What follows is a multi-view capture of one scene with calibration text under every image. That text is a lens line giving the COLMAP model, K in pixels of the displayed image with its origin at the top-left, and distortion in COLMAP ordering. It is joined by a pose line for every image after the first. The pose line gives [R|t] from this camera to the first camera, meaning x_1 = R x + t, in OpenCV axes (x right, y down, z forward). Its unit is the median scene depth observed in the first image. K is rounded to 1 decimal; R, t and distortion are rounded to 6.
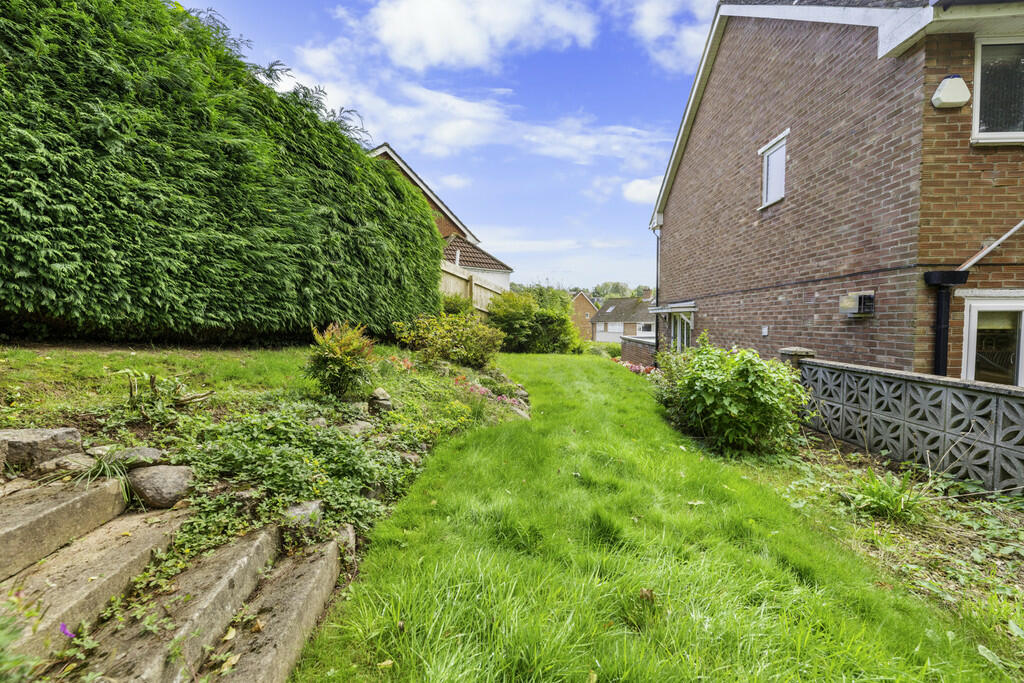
lens RADIAL K [[420.2, 0, 508.9], [0, 420.2, 337.2], [0, 0, 1]] dist [0.000583, -0.000954]
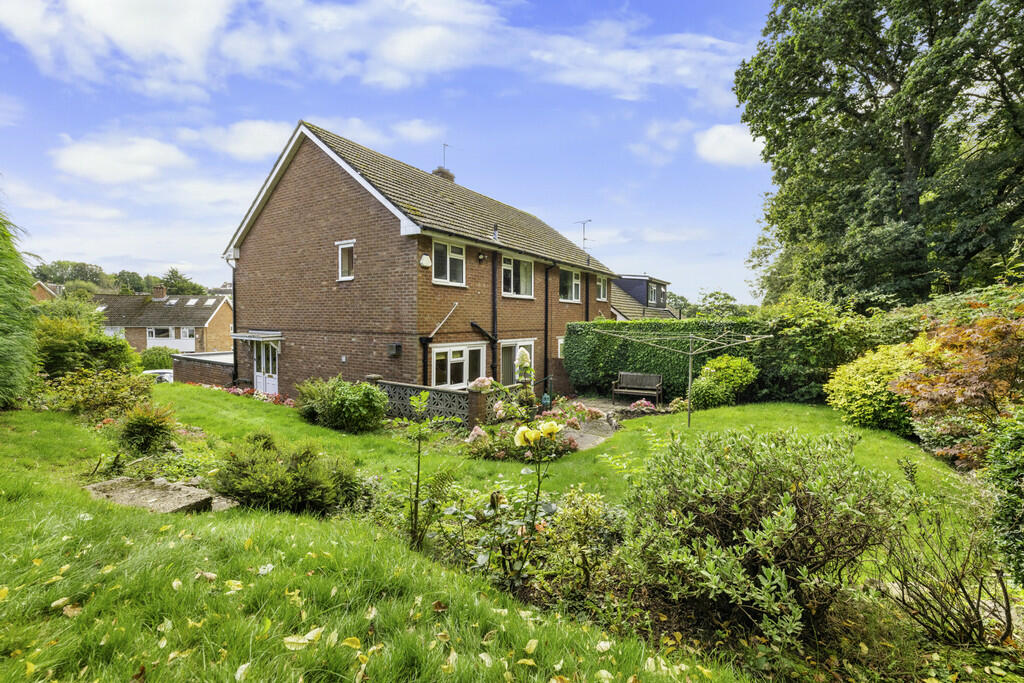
lens RADIAL K [[420.2, 0, 516.1], [0, 420.2, 342.3], [0, 0, 1]] dist [0.000583, -0.000954]
pose [[0.501299, -0.034957, 0.864567, -0.715124], [0.021930, 0.999376, 0.027692, -0.176554], [-0.864996, 0.005078, 0.501753, -0.592370]]
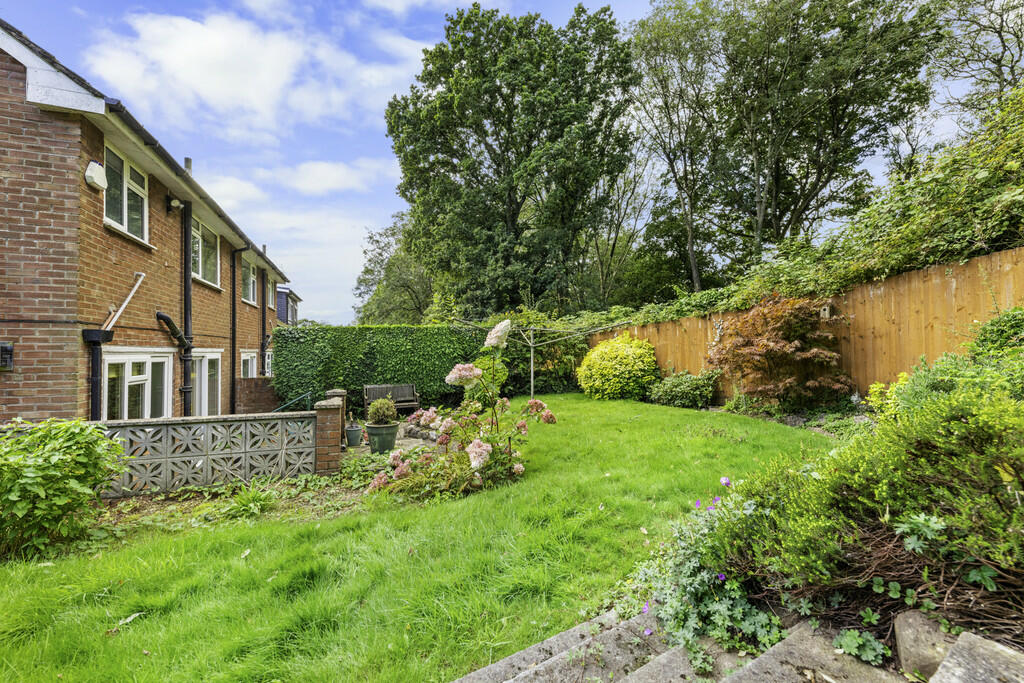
lens RADIAL K [[420.2, 0, 519.7], [0, 420.2, 350.6], [0, 0, 1]] dist [0.000583, -0.000954]
pose [[-0.396535, 0.005596, 0.918003, -0.452621], [0.038594, 0.999199, 0.010580, -0.066183], [-0.917208, 0.039625, -0.396433, 0.393115]]
